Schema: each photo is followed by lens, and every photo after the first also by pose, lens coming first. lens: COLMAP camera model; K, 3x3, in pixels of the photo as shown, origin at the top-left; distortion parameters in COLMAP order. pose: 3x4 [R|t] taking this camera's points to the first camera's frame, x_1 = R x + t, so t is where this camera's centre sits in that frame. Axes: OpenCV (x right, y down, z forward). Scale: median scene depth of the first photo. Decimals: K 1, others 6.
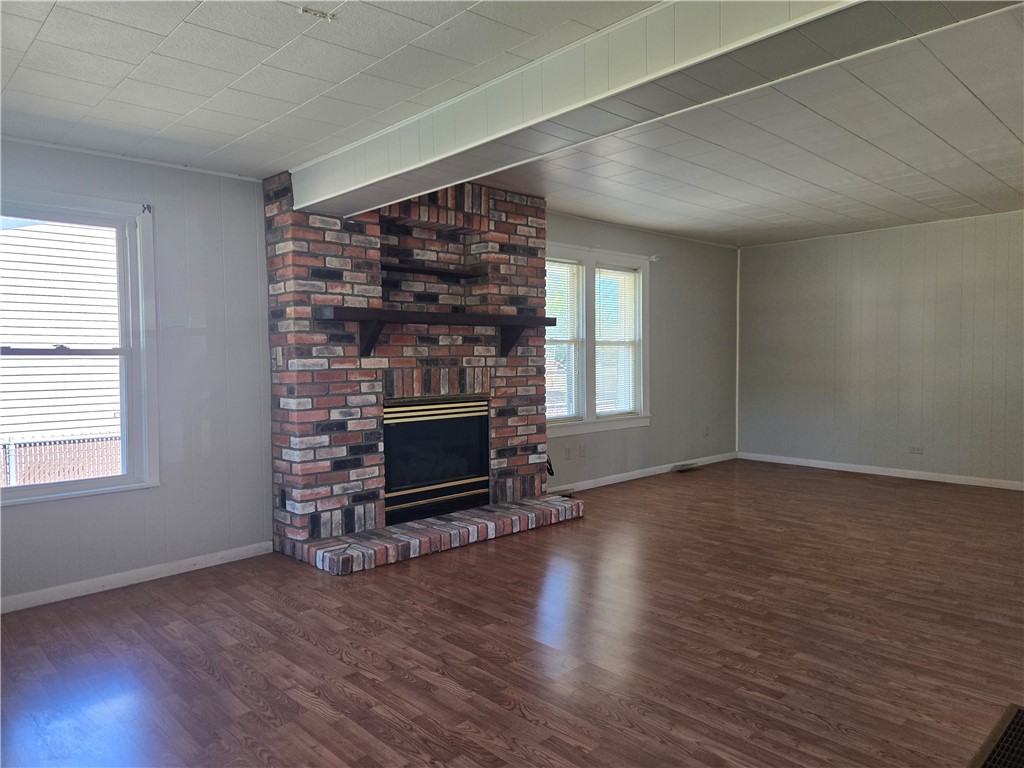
lens RADIAL K [[687.4, 0, 511.0], [0, 687.4, 384.6], [0, 0, 1]] dist [0.062671, -0.046589]
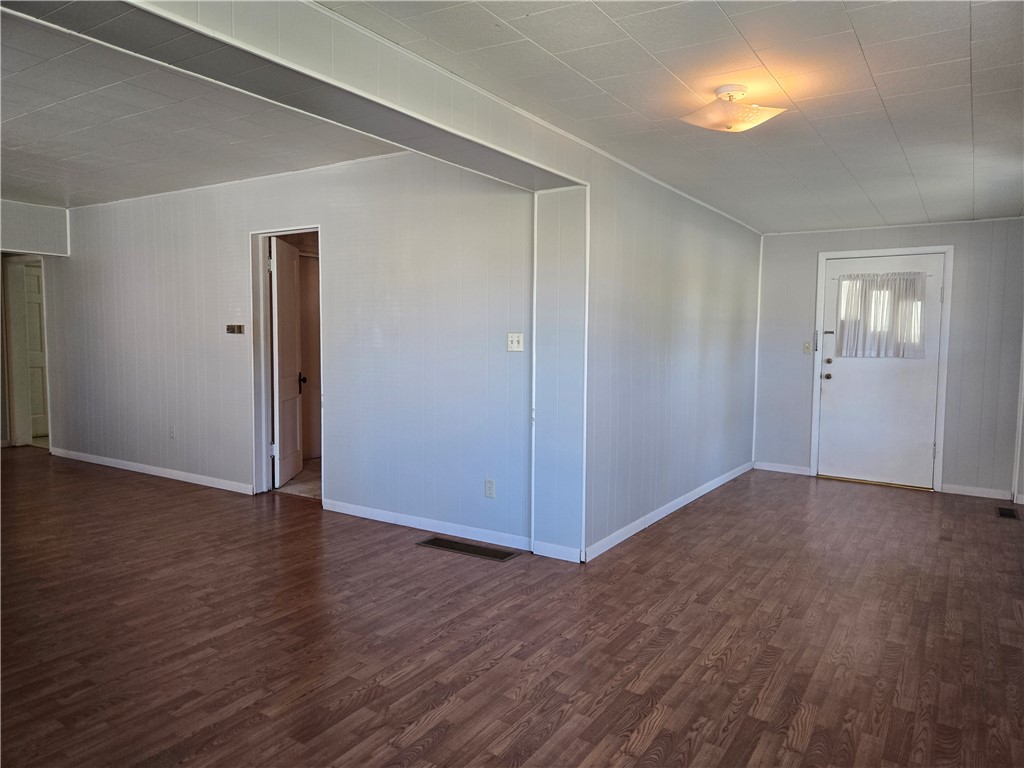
lens RADIAL K [[687.4, 0, 511.0], [0, 687.4, 384.6], [0, 0, 1]] dist [0.062671, -0.046589]
pose [[-0.230658, -0.060570, 0.971148, -0.549428], [0.026461, 0.997301, 0.068486, -0.032618], [-0.972675, 0.041494, -0.228433, 0.620912]]
